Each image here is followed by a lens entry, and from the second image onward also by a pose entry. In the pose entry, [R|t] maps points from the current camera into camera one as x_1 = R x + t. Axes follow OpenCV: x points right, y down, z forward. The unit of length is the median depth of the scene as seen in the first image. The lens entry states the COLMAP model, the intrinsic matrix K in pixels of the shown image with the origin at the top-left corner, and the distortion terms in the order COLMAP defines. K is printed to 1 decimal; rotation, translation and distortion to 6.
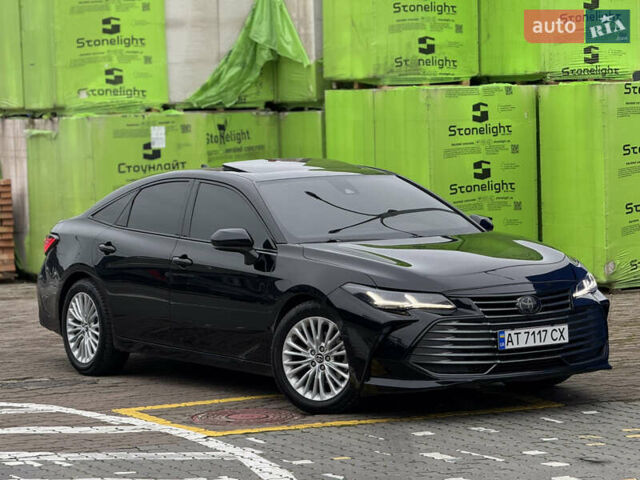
lens RADIAL K [[2244.5, 0, 320.0], [0, 2244.5, 240.0], [0, 0, 1]] dist [0.212723, 0.651247]
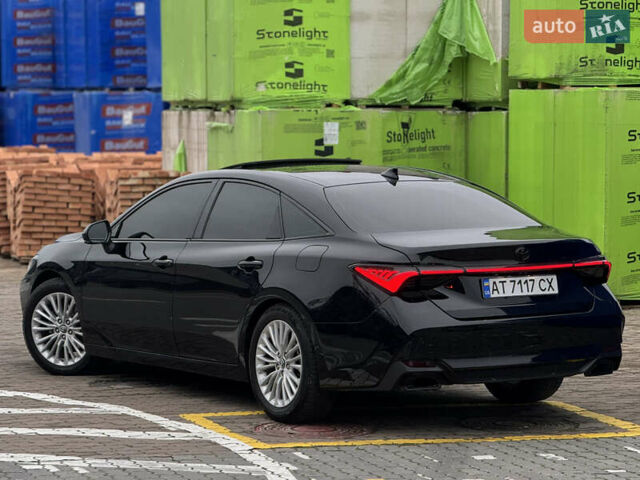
lens RADIAL K [[2244.5, 0, 320.0], [0, 2244.5, 240.0], [0, 0, 1]] dist [0.212723, 0.651247]
pose [[0.989543, 0.038366, -0.139044, 0.097581], [-0.038530, 0.999256, 0.001509, -0.001854], [0.138998, 0.003864, 0.990285, 0.070484]]
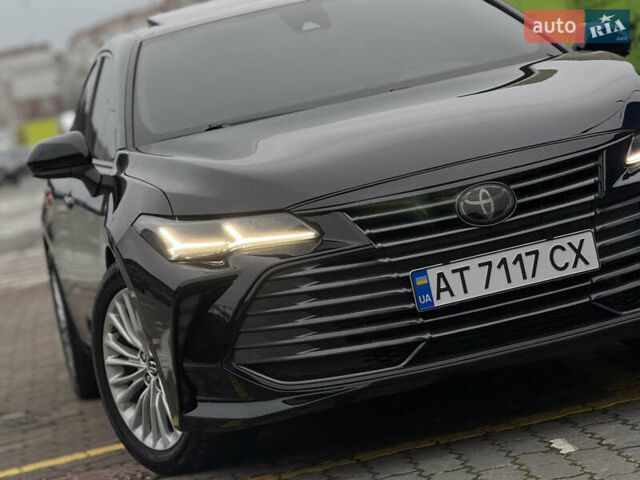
lens RADIAL K [[2244.5, 0, 320.0], [0, 2244.5, 240.0], [0, 0, 1]] dist [0.212723, 0.651247]
pose [[0.908785, -0.146536, -0.390689, 0.235782], [0.163913, 0.986410, 0.011305, 0.024784], [0.383722, -0.074313, 0.920454, 0.546732]]
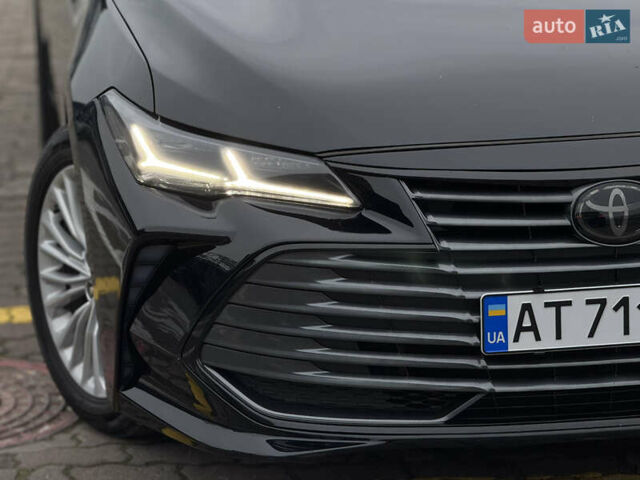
lens RADIAL K [[2244.5, 0, 320.0], [0, 2244.5, 240.0], [0, 0, 1]] dist [0.212723, 0.651247]
pose [[0.905345, 0.110494, -0.410051, 0.177813], [-0.025400, 0.977919, 0.207433, -0.028955], [0.423917, -0.177383, 0.888161, 0.693696]]
